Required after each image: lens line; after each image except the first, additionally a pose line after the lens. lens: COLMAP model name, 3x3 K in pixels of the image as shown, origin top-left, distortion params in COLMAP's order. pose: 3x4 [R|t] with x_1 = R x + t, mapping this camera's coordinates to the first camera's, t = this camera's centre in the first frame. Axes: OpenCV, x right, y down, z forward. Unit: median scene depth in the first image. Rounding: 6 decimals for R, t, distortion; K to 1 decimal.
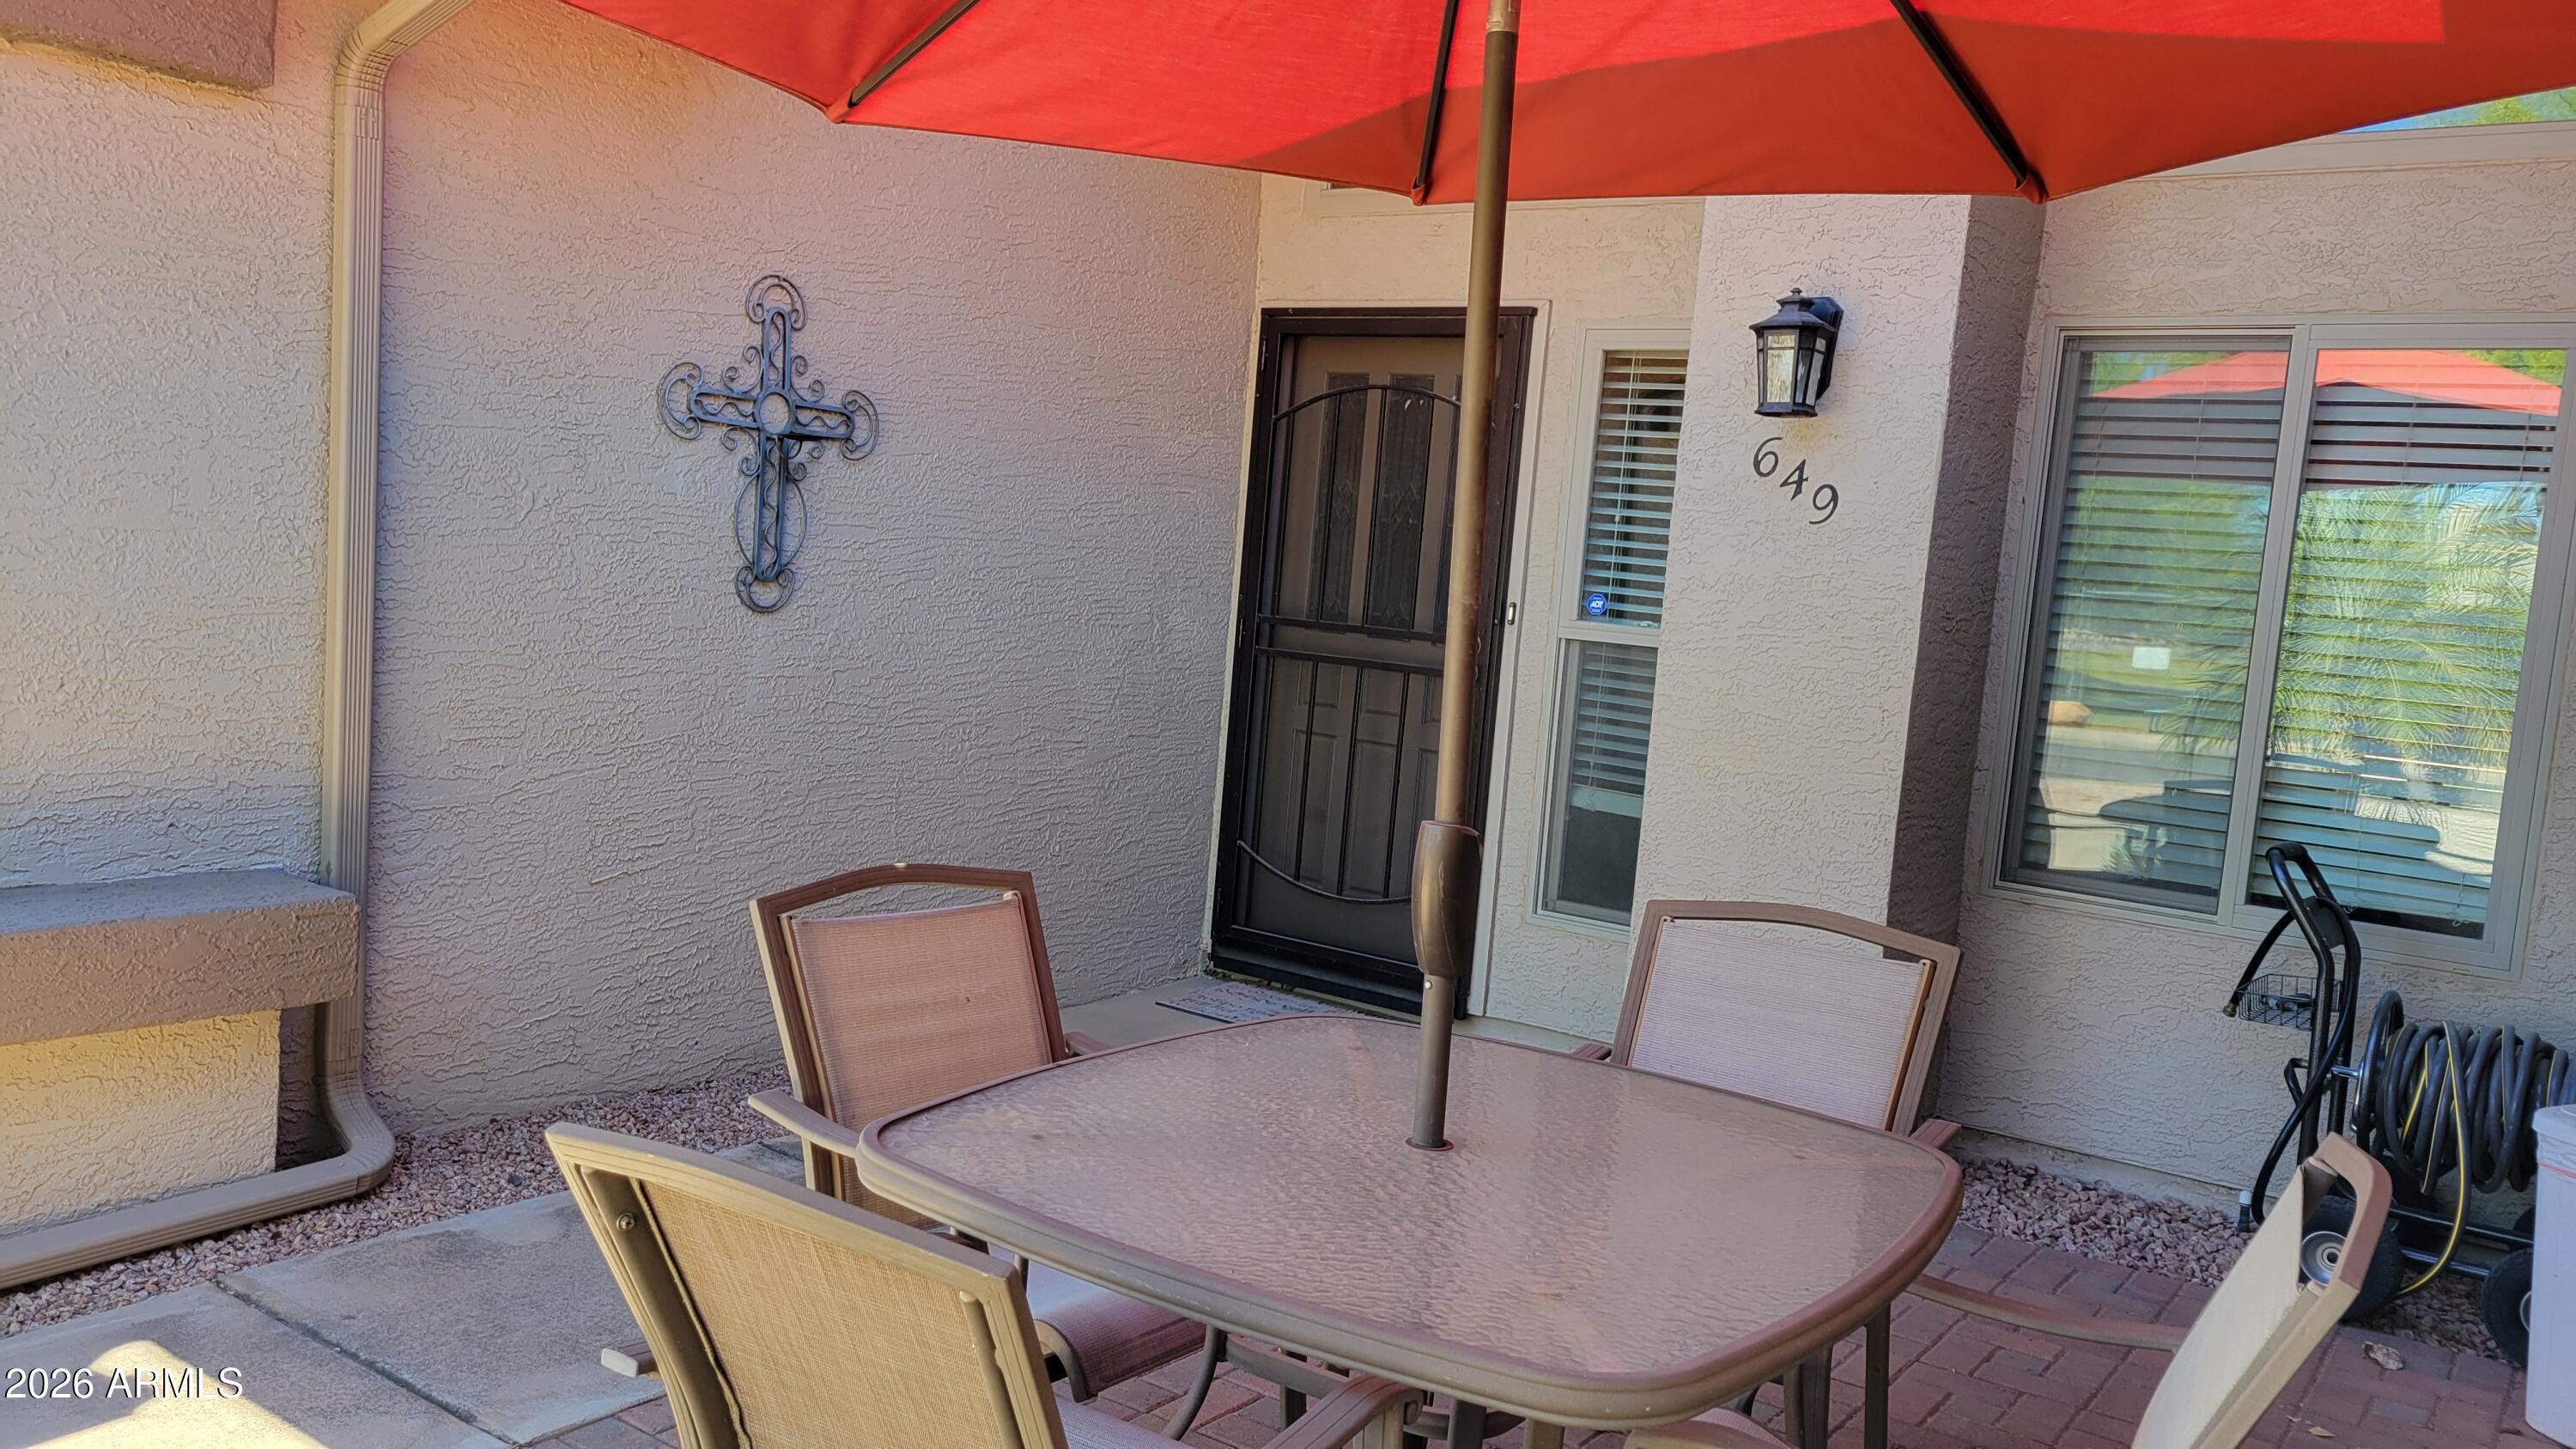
lens RADIAL K [[1858.1, 0, 1285.5], [0, 1858.1, 723.9], [0, 0, 1]] dist [0.006355, 0.000079]
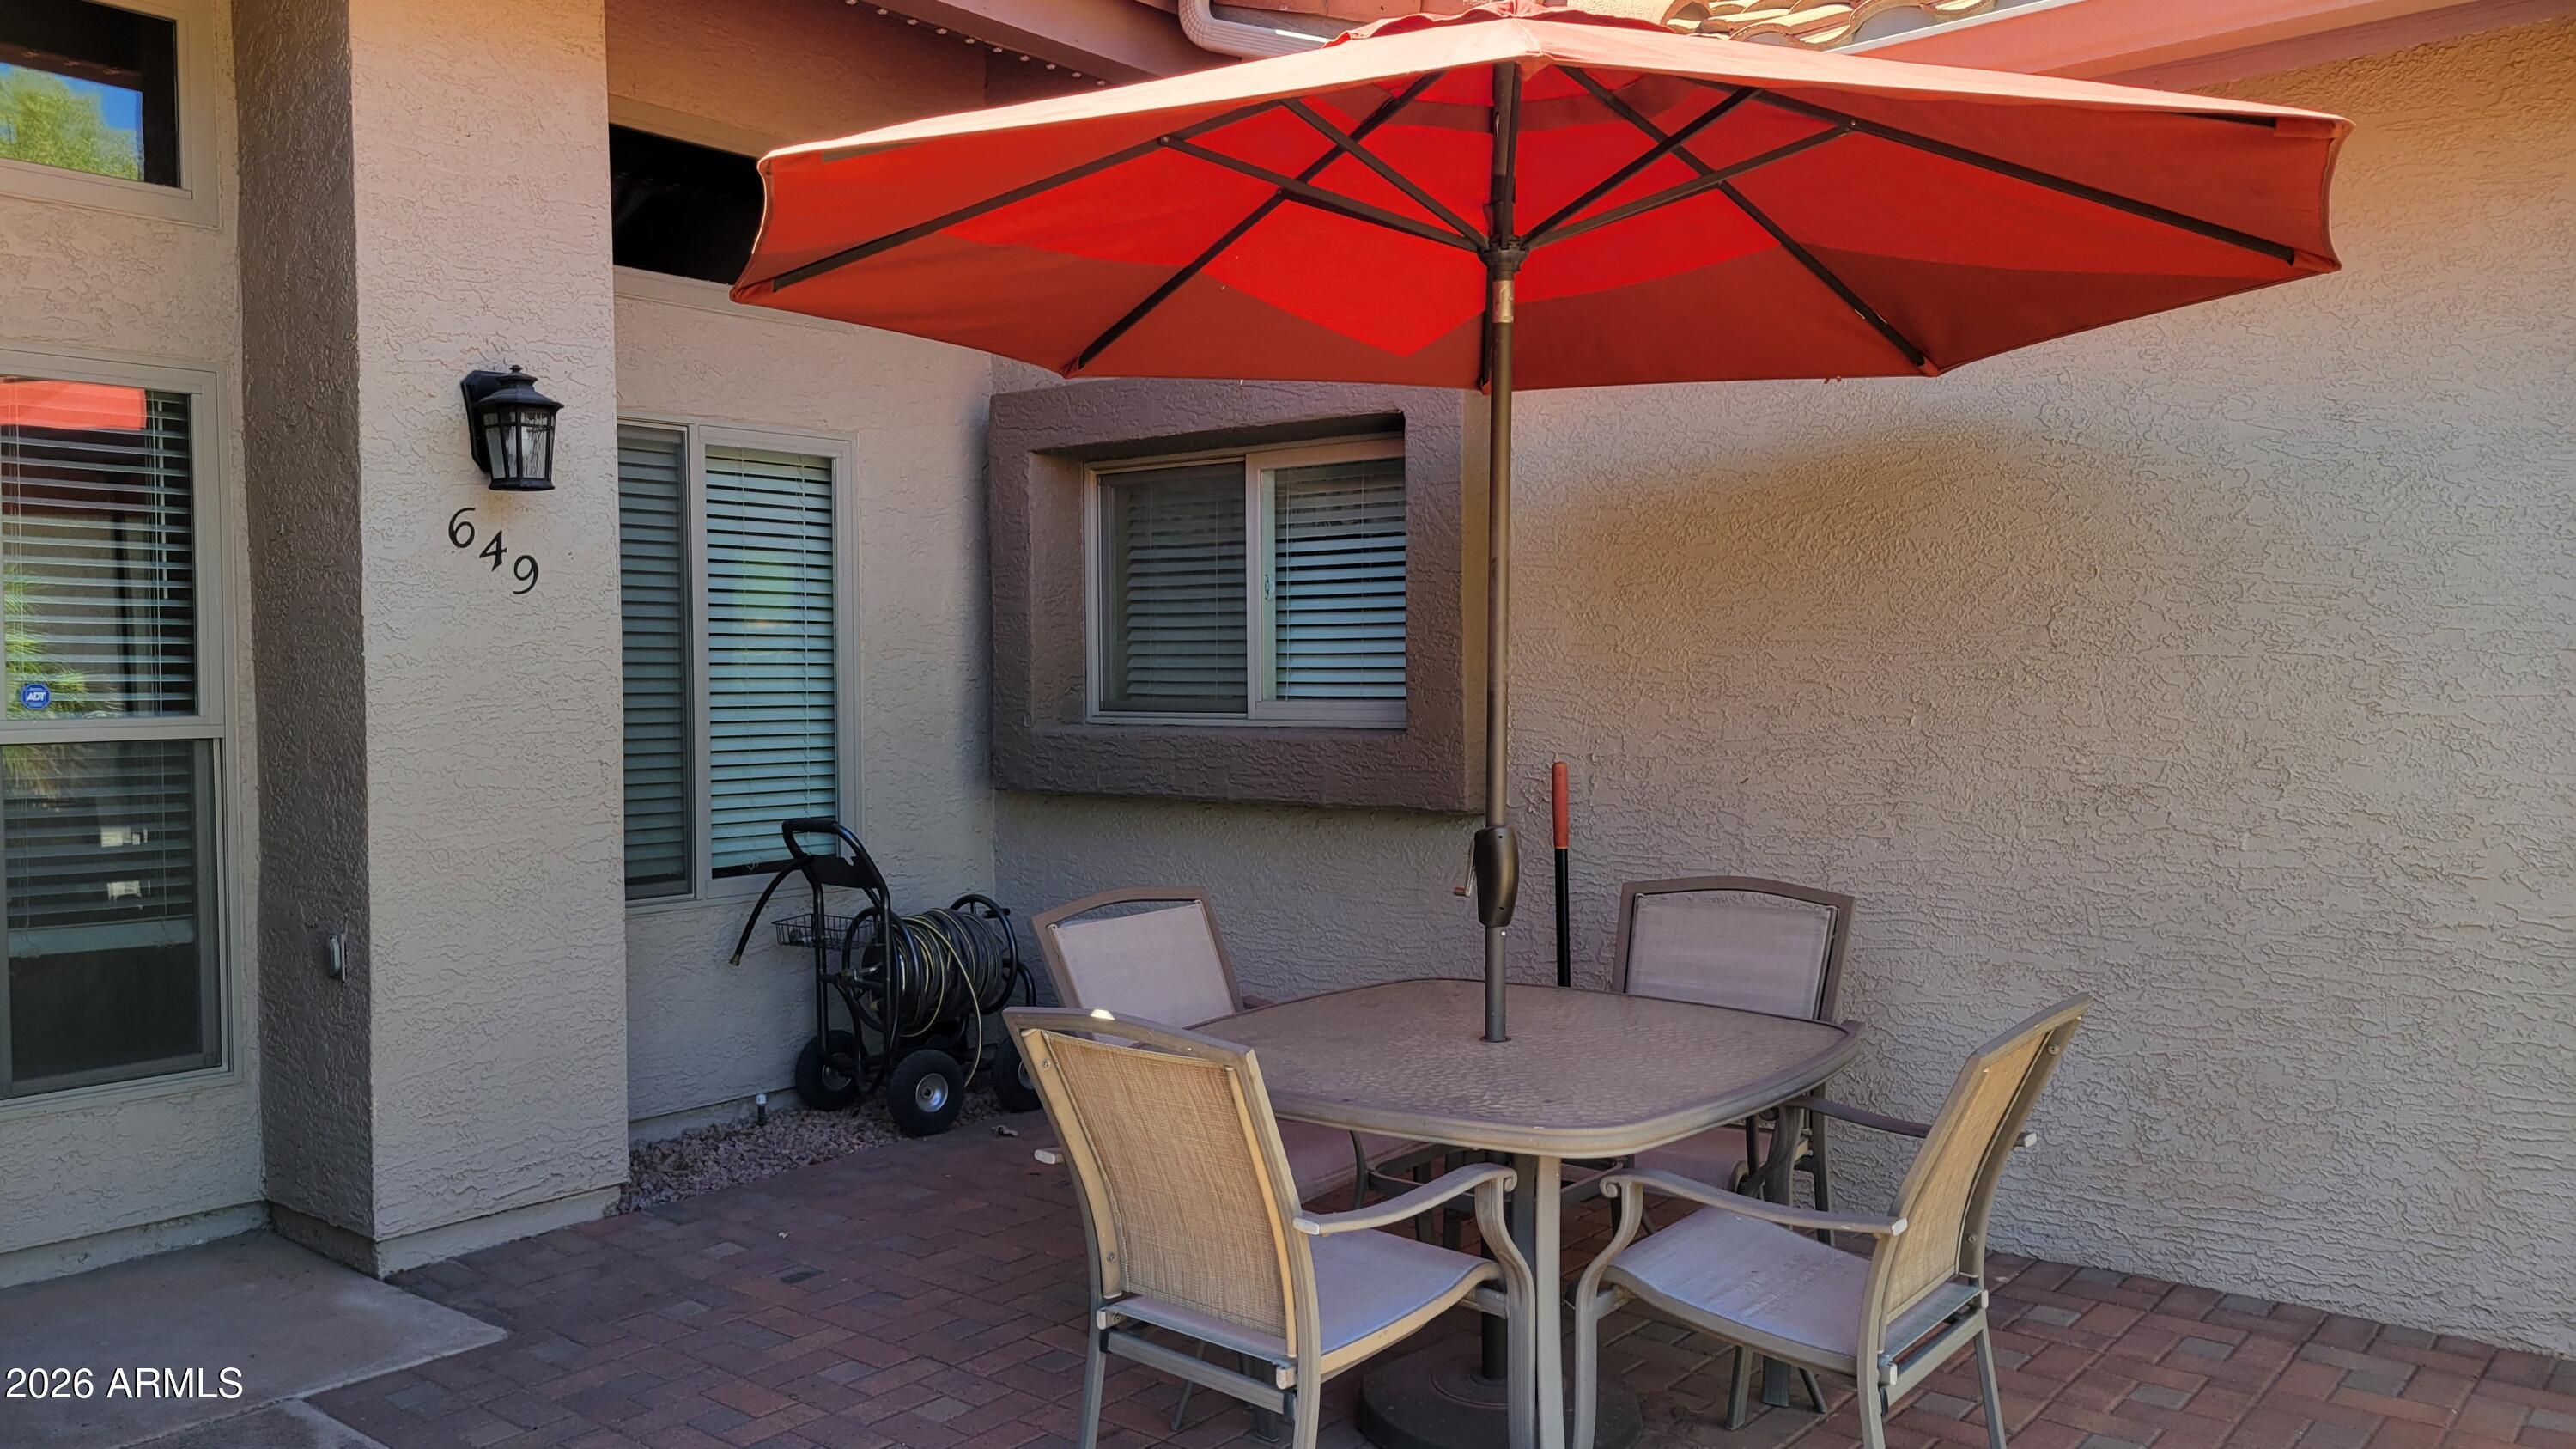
lens RADIAL K [[1858.1, 0, 1285.4], [0, 1858.1, 723.5], [0, 0, 1]] dist [0.006355, 0.000079]
pose [[0.077328, -0.106574, 0.991293, -0.704669], [0.104413, 0.989669, 0.098254, -0.092970], [-0.991523, 0.095906, 0.087657, 0.494670]]
